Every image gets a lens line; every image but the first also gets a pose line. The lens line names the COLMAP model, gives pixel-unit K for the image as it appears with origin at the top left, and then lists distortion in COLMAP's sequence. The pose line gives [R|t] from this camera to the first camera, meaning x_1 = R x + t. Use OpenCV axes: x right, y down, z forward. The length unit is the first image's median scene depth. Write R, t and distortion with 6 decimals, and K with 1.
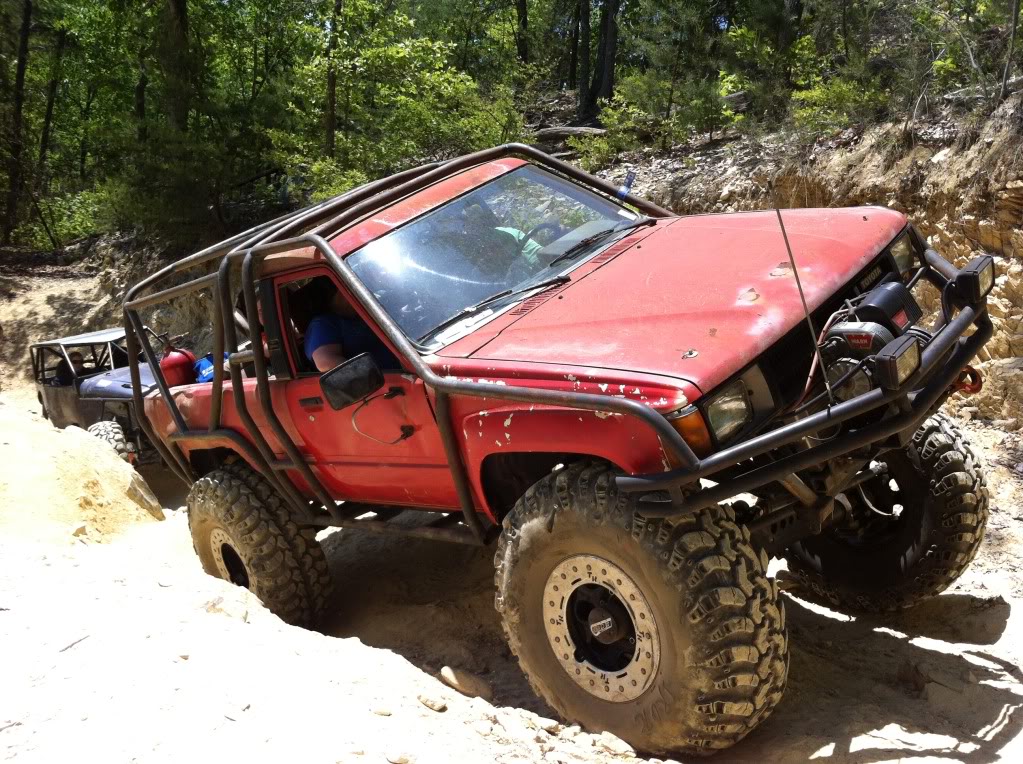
lens RADIAL K [[955.6, 0, 483.6], [0, 955.6, 401.0], [0, 0, 1]] dist [0.006994, -0.120534]
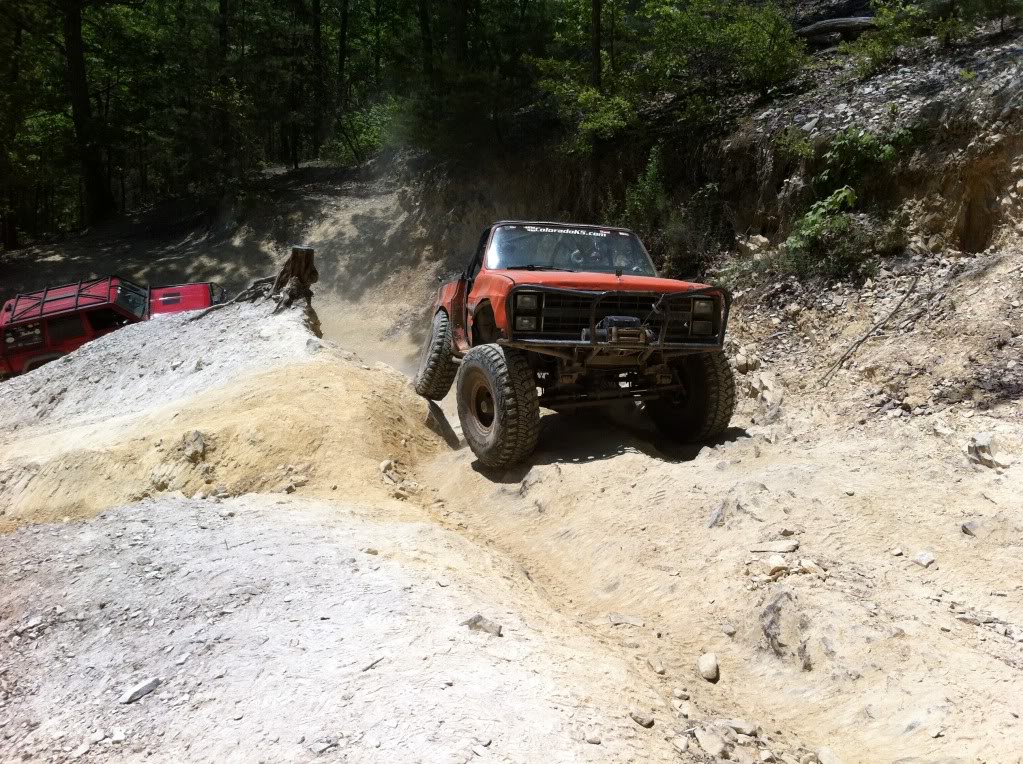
lens RADIAL K [[955.6, 0, 501.0], [0, 955.6, 385.2], [0, 0, 1]] dist [0.006994, -0.120534]
pose [[0.957129, -0.002204, -0.289653, 0.038267], [0.045335, 0.988788, 0.142280, -0.087068], [0.286091, -0.149311, 0.946498, -0.050172]]
